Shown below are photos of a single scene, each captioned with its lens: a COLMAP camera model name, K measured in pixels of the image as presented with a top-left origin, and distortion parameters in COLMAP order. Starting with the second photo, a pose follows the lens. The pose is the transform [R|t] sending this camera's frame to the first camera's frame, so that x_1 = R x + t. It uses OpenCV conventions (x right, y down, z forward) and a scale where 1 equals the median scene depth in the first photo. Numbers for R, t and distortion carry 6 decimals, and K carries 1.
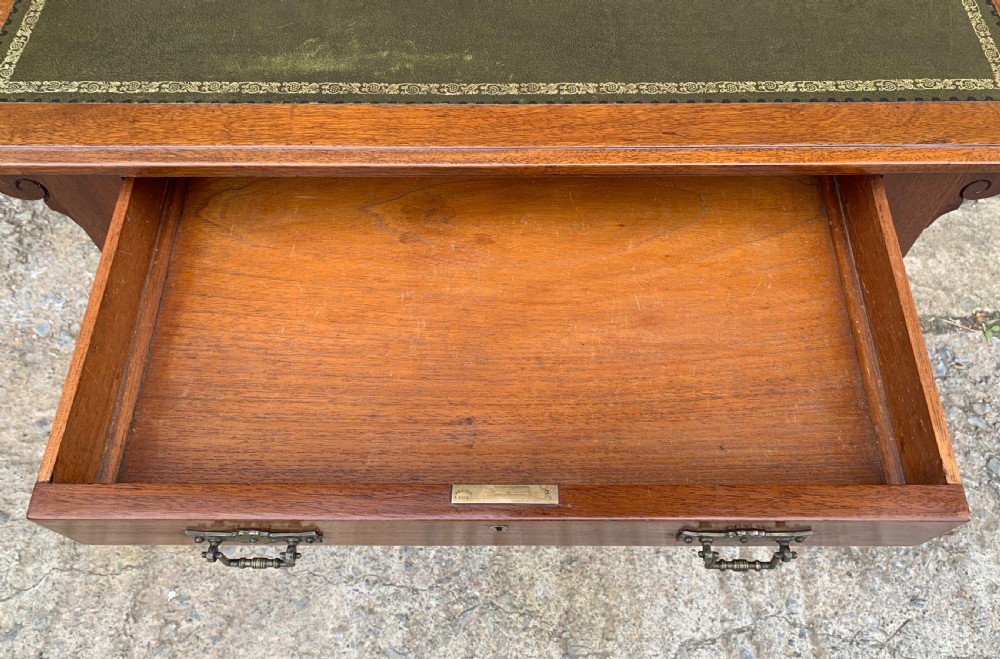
lens RADIAL K [[797.3, 0, 517.7], [0, 797.3, 291.7], [0, 0, 1]] dist [0.000532, 0.003001]
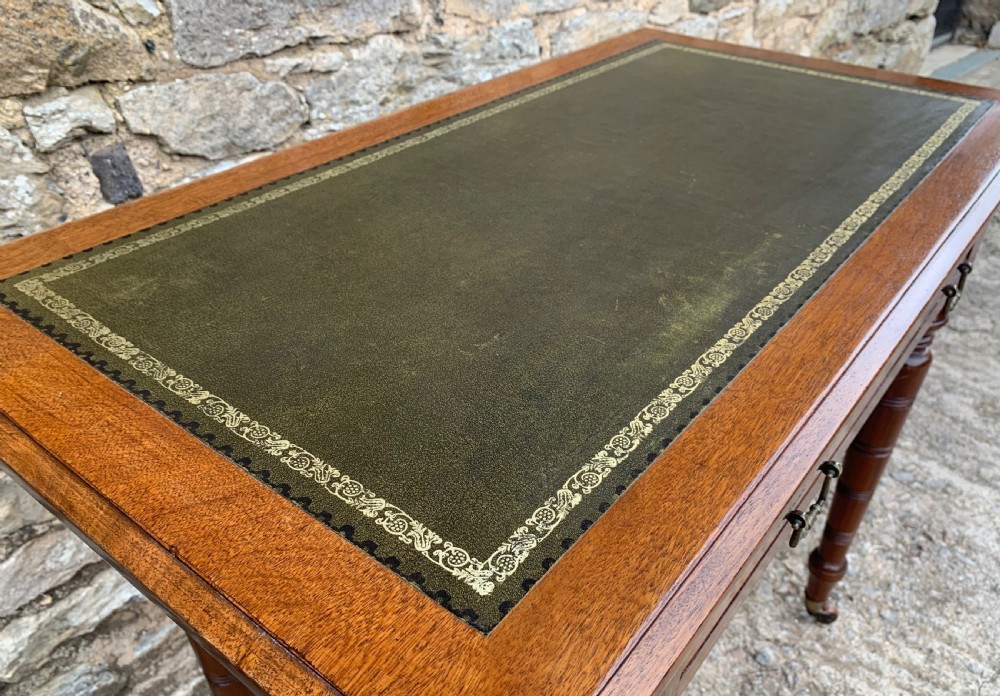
lens RADIAL K [[794.4, 0, 516.1], [0, 794.4, 378.1], [0, 0, 1]] dist [0.004353, 0.003911]
pose [[0.615536, -0.456594, 0.642368, -0.489023], [0.661706, 0.742154, -0.106544, -0.154245], [-0.428089, 0.490641, 0.758954, 0.302290]]
